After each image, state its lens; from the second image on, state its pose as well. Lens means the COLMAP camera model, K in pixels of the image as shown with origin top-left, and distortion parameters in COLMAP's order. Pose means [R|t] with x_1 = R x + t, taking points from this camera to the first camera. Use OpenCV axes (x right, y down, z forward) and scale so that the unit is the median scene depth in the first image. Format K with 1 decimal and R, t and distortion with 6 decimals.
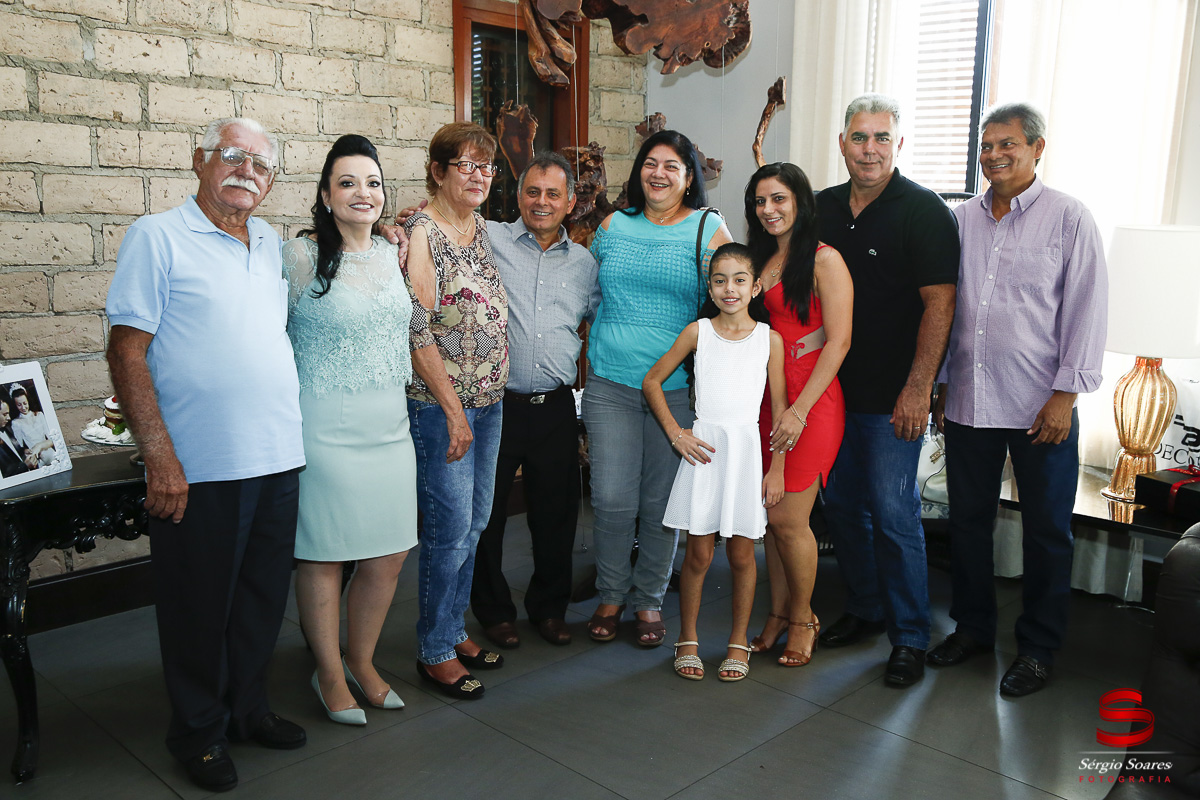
lens RADIAL K [[1073.3, 0, 600.0], [0, 1073.3, 400.0], [0, 0, 1]] dist [-0.046254, 0.104392]
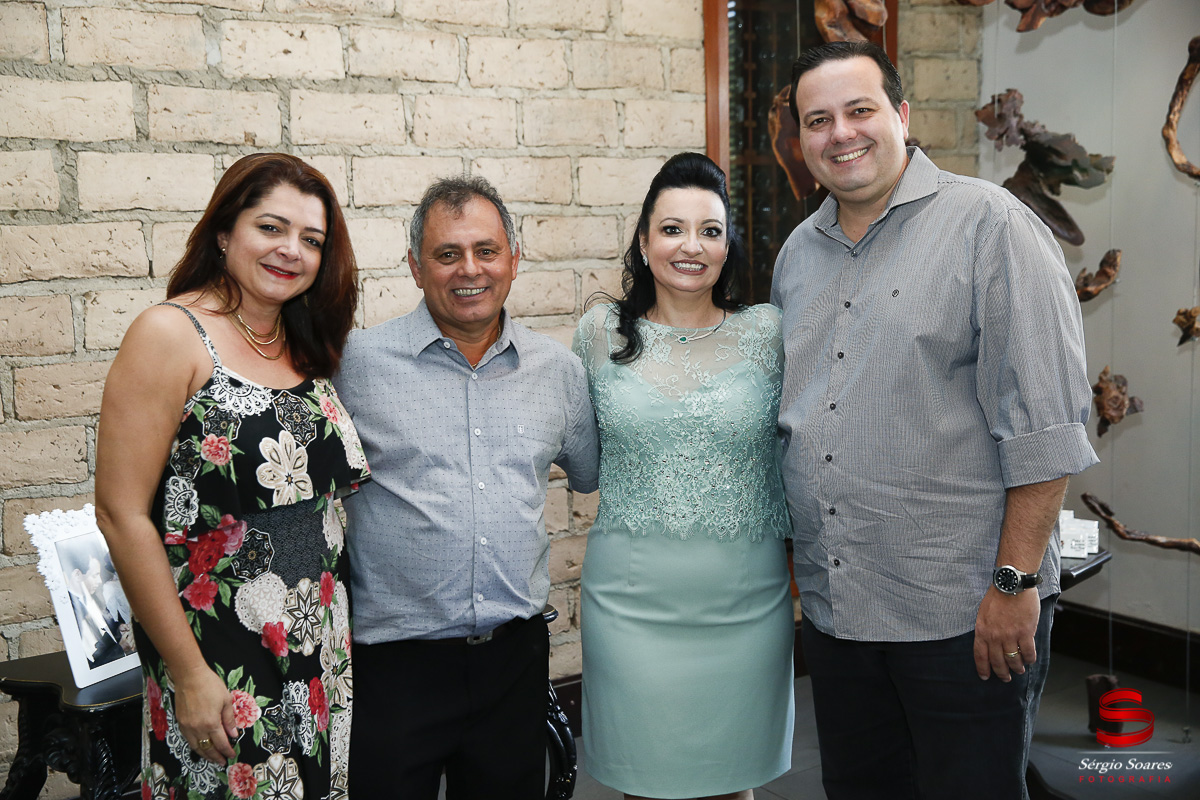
lens RADIAL K [[1444.7, 0, 600.0], [0, 1444.7, 400.0], [0, 0, 1]] dist [0.041372, 0.103737]
pose [[0.981864, -0.011278, -0.189253, -0.030199], [0.003267, 0.999087, -0.042588, -0.040506], [0.189560, 0.041198, 0.981004, 0.076385]]
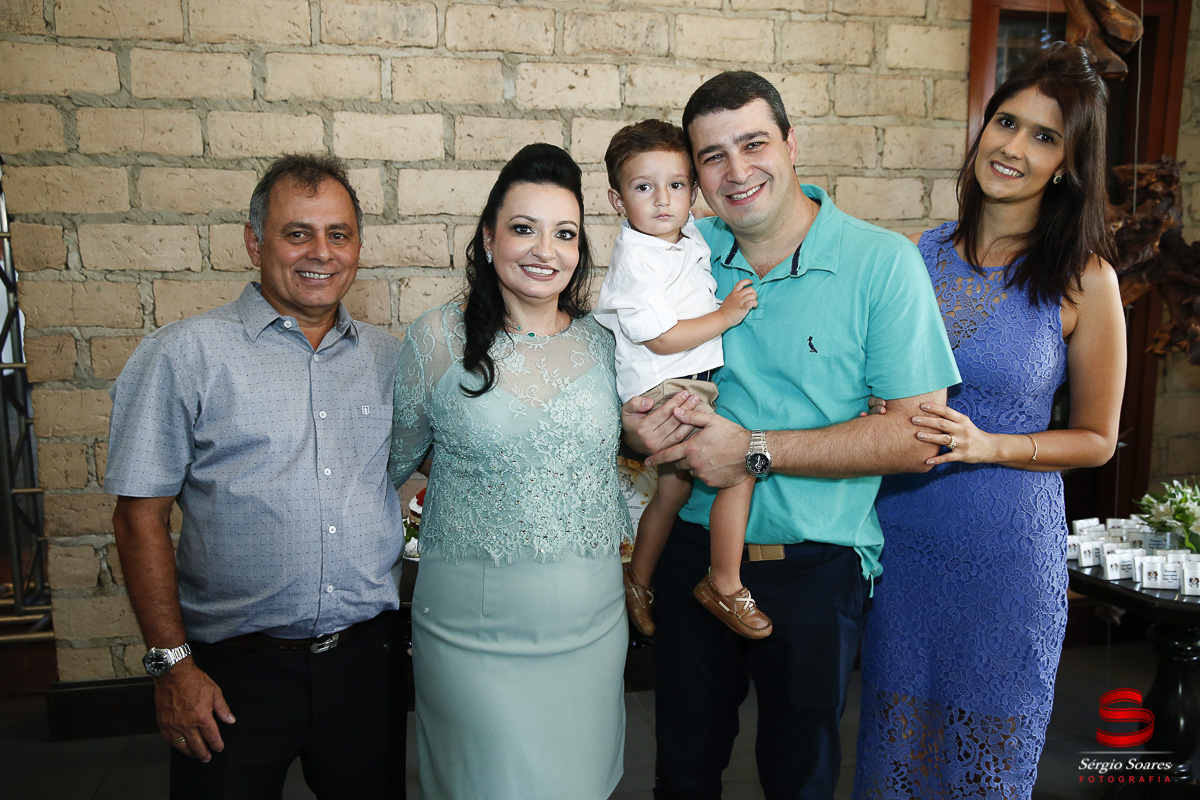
lens RADIAL K [[977.2, 0, 600.0], [0, 977.2, 400.0], [0, 0, 1]] dist [-0.074849, 0.107269]
pose [[0.827472, 0.070396, -0.557077, 0.052498], [-0.082528, 0.996583, 0.003349, -0.063086], [0.555409, 0.043204, 0.830454, 0.320347]]
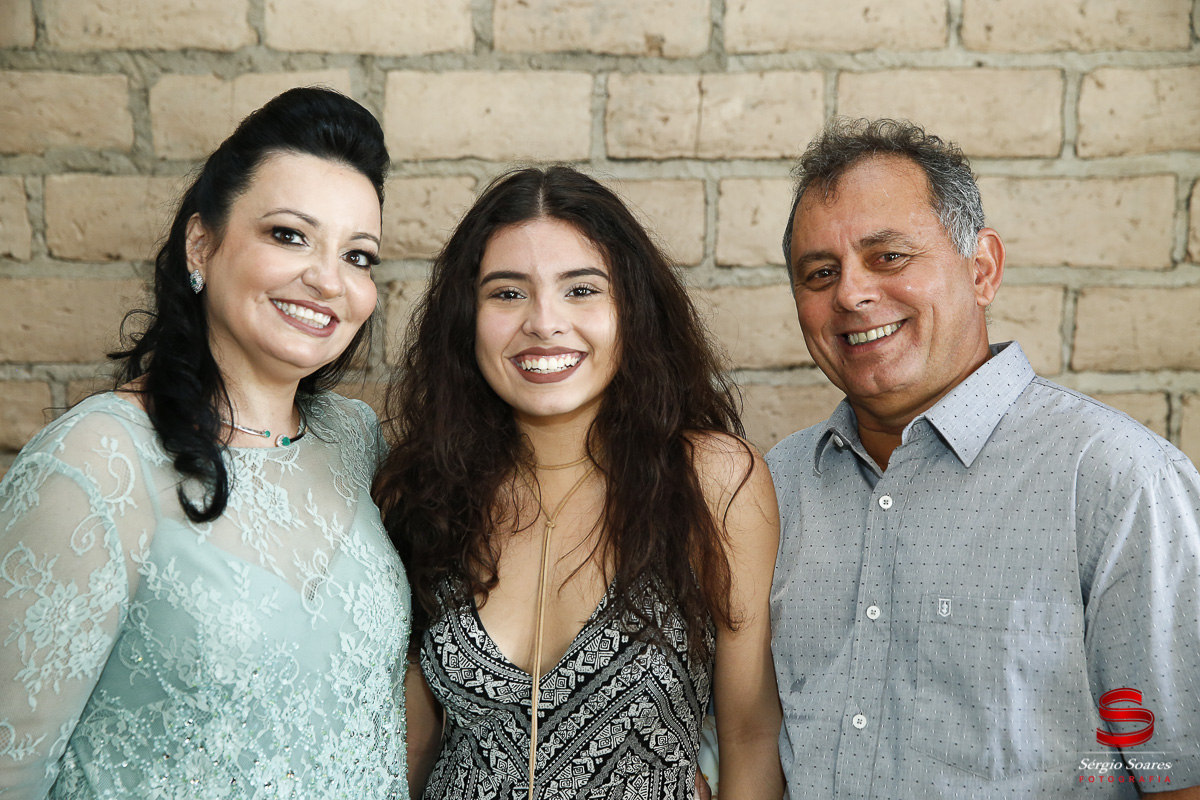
lens RADIAL K [[1905.5, 0, 586.3], [0, 1905.5, 423.7], [0, 0, 1]] dist [0.144615, 0.002550]
pose [[0.610227, 0.089012, -0.787210, 0.151841], [-0.128842, 0.991590, 0.012246, -0.102375], [0.781680, 0.093953, 0.616563, 0.443126]]
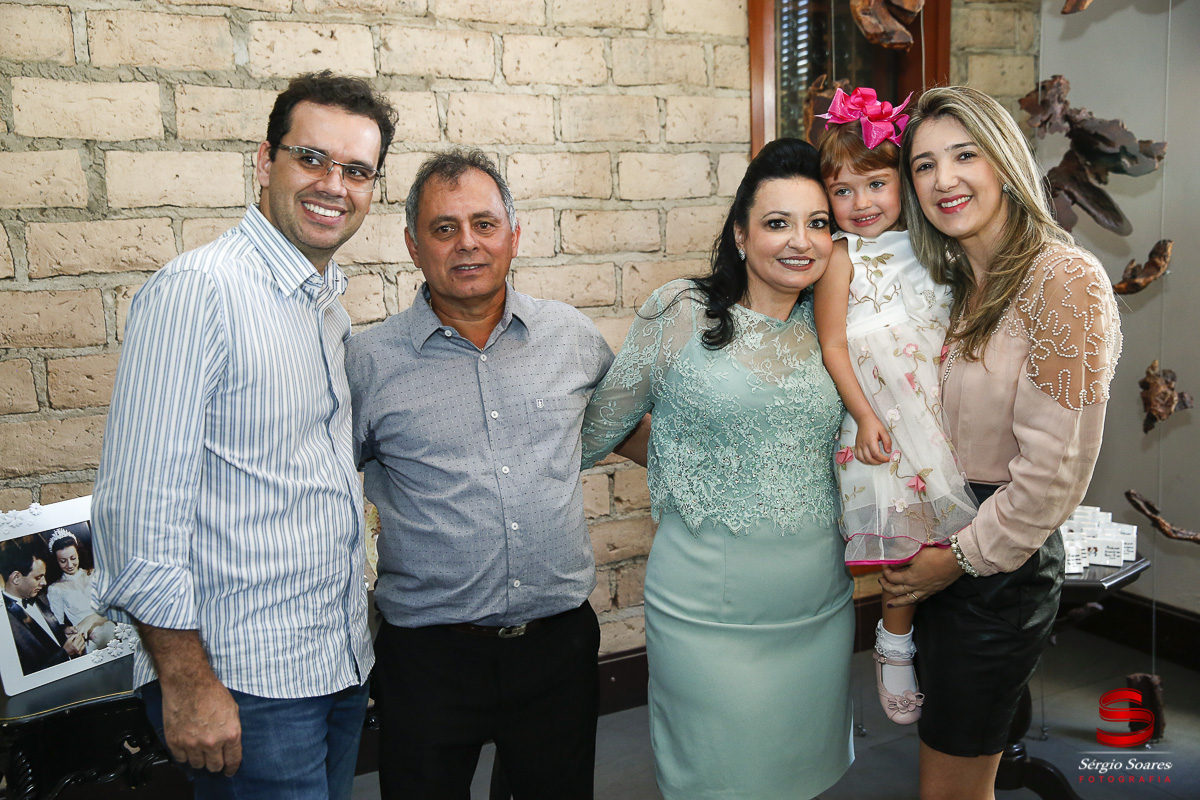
lens RADIAL K [[1170.6, 0, 600.0], [0, 1170.6, 400.0], [0, 0, 1]] dist [-0.025119, 0.113179]
pose [[0.949420, 0.003313, -0.313991, 0.016256], [-0.009625, 0.999782, -0.018553, -0.060520], [0.313861, 0.020637, 0.949245, 0.263285]]
